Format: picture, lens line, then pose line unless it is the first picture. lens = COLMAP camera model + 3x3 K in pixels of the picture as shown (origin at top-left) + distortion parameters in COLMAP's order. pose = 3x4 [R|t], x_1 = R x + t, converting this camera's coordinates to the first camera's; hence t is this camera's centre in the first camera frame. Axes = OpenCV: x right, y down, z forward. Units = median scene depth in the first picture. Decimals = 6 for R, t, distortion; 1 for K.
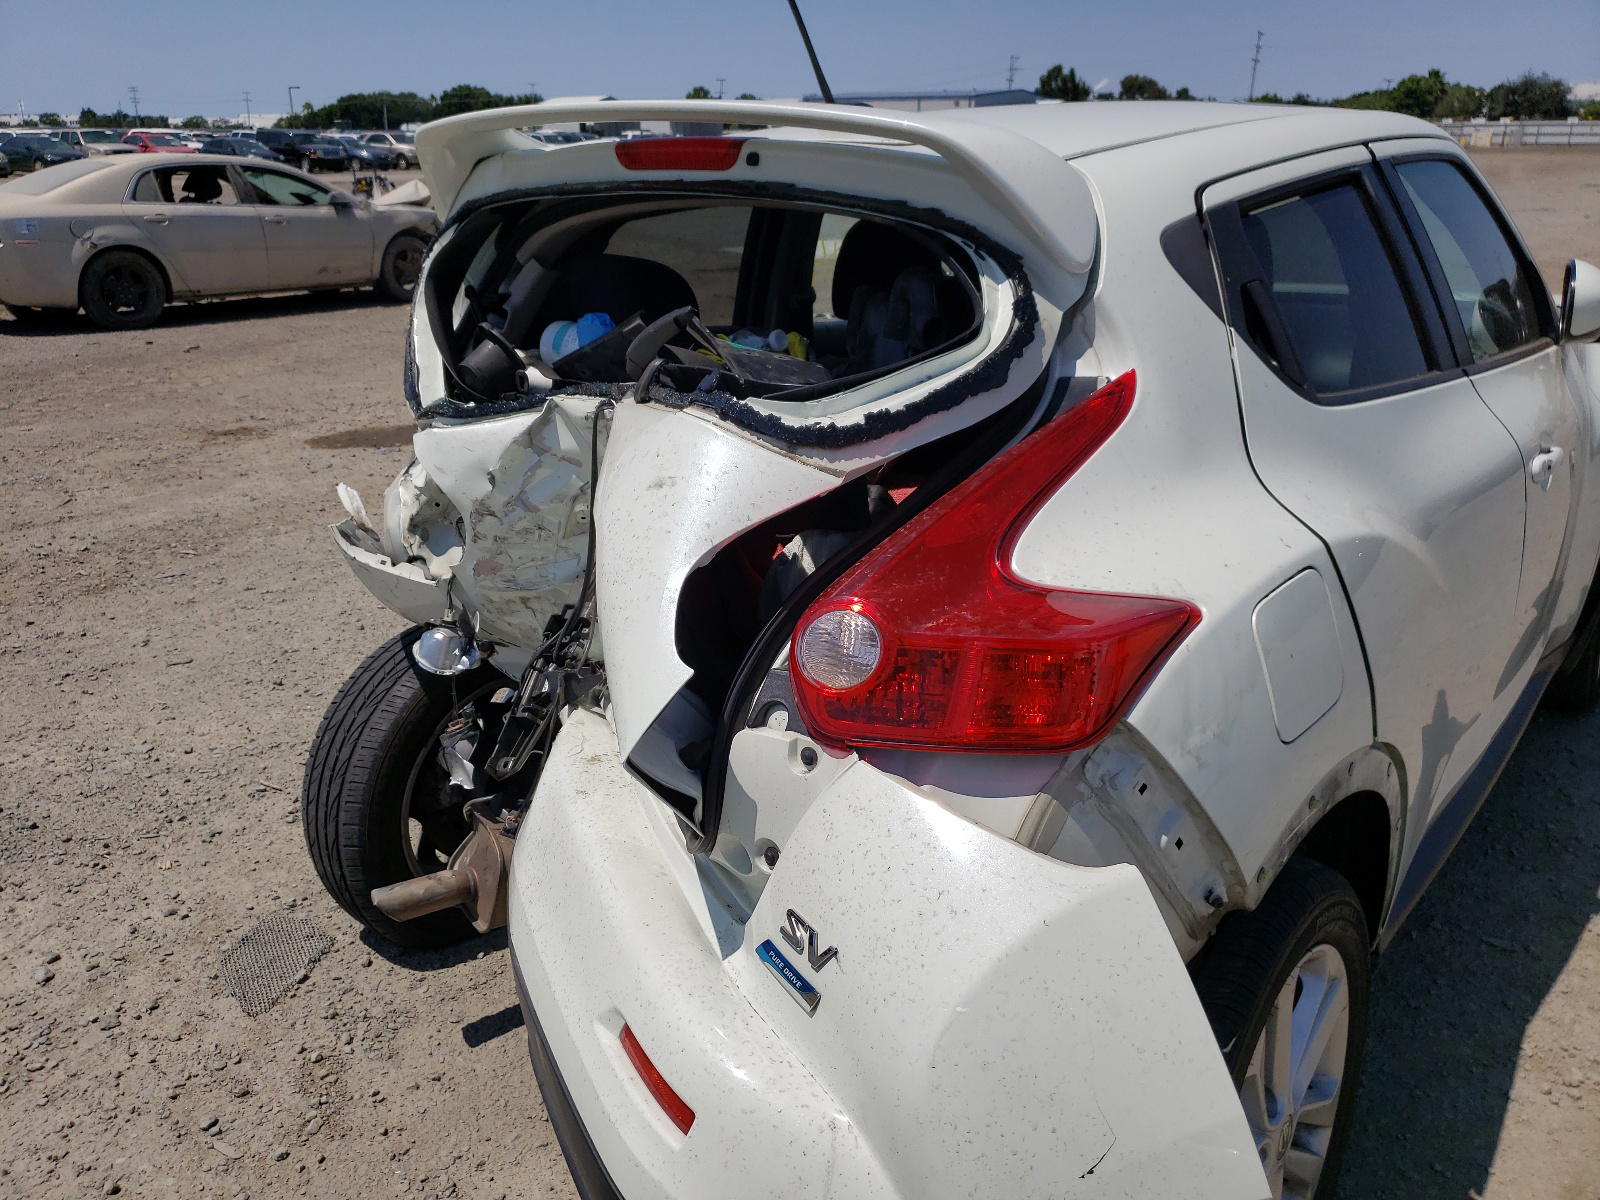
lens RADIAL K [[1283.9, 0, 772.3], [0, 1283.9, 598.7], [0, 0, 1]] dist [0.044957, -0.059574]
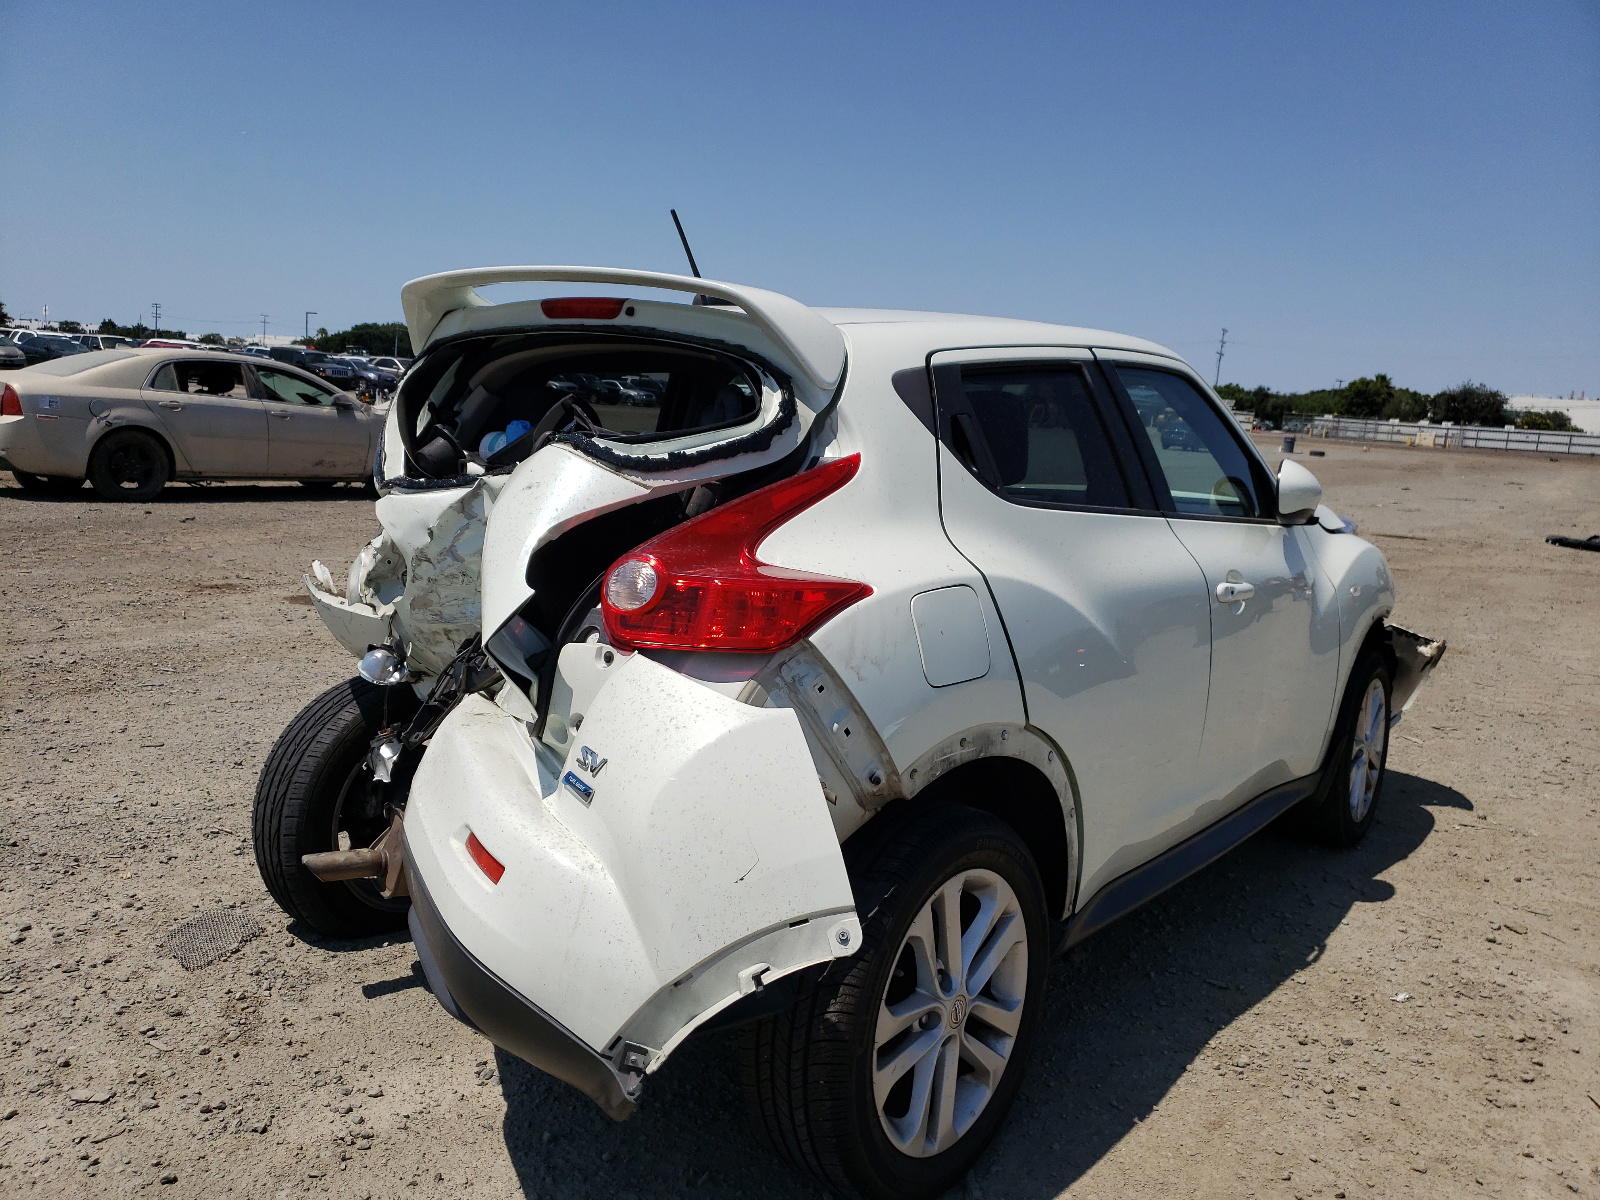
lens RADIAL K [[1218.1, 0, 768.6], [0, 1218.1, 600.7], [0, 0, 1]] dist [0.060131, -0.064259]
pose [[0.997440, 0.064675, 0.030521, 0.089833], [-0.058757, 0.984412, -0.165774, 0.150914], [-0.040767, 0.163556, 0.985691, -0.240315]]
